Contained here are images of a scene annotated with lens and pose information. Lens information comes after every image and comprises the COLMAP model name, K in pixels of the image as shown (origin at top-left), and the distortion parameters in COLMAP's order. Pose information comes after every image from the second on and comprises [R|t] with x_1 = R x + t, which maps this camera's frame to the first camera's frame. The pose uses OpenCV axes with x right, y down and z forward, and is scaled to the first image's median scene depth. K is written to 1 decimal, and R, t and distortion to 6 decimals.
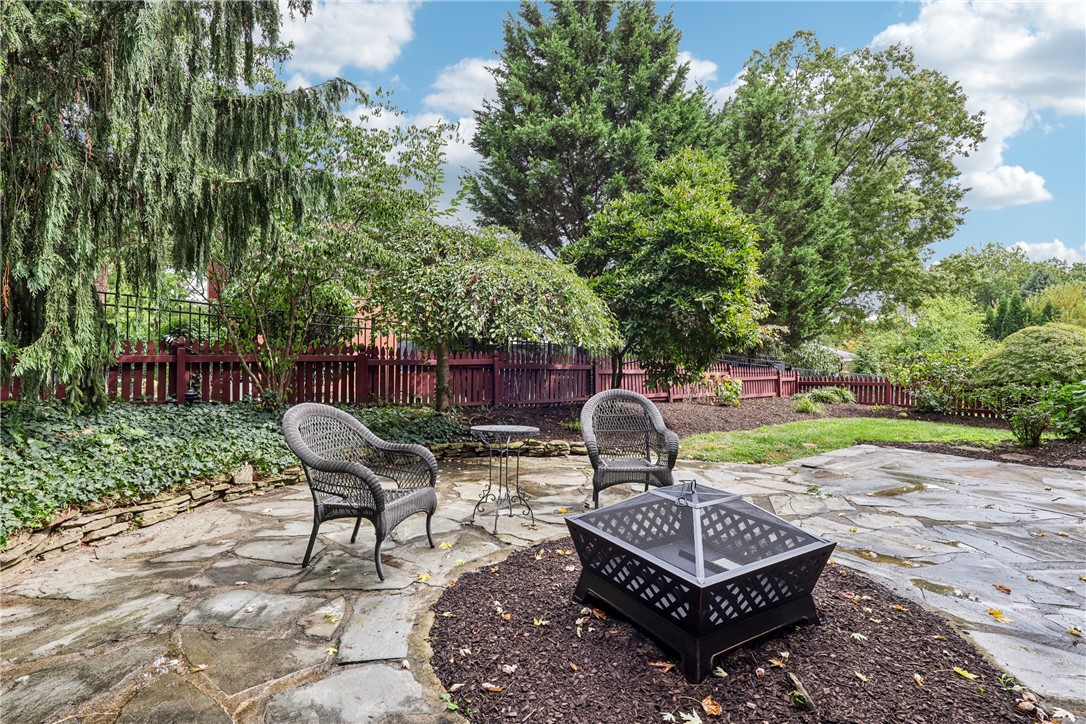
lens RADIAL K [[515.4, 0, 543.0], [0, 515.4, 362.0], [0, 0, 1]] dist [-0.004371, 0.000915]
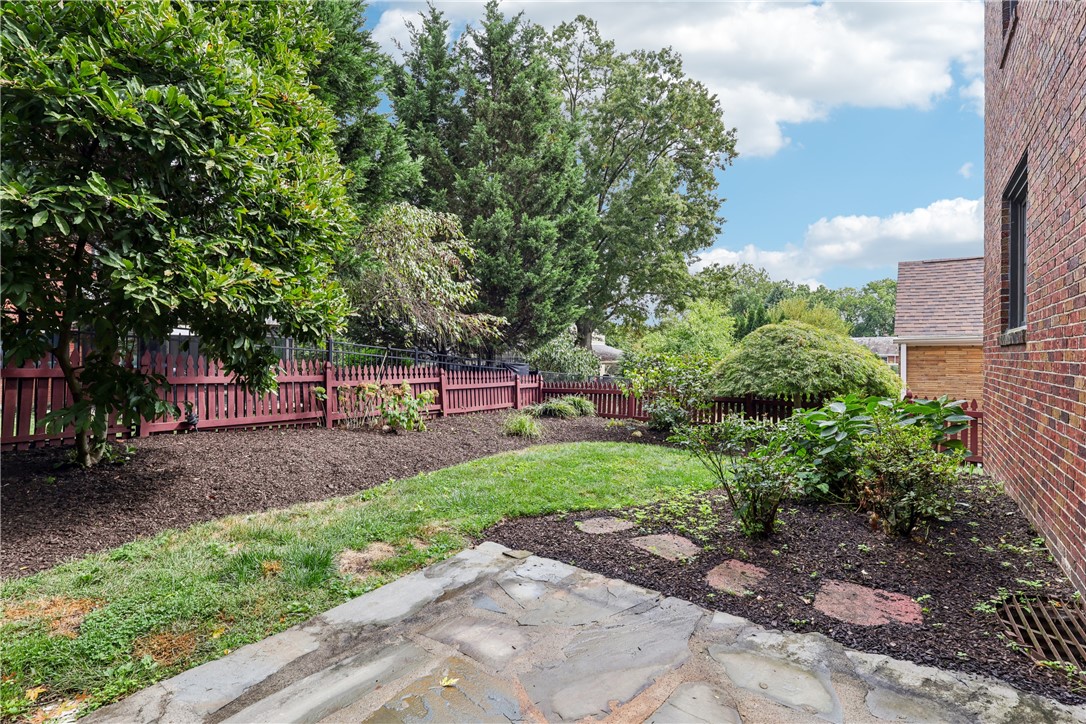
lens RADIAL K [[515.7, 0, 543.0], [0, 515.7, 362.0], [0, 0, 1]] dist [-0.025774, 0.000808]
pose [[0.942171, 0.007574, 0.335046, 0.224975], [-0.008710, 0.999960, 0.001886, -0.005056], [-0.335018, -0.004695, 0.942200, 0.232586]]
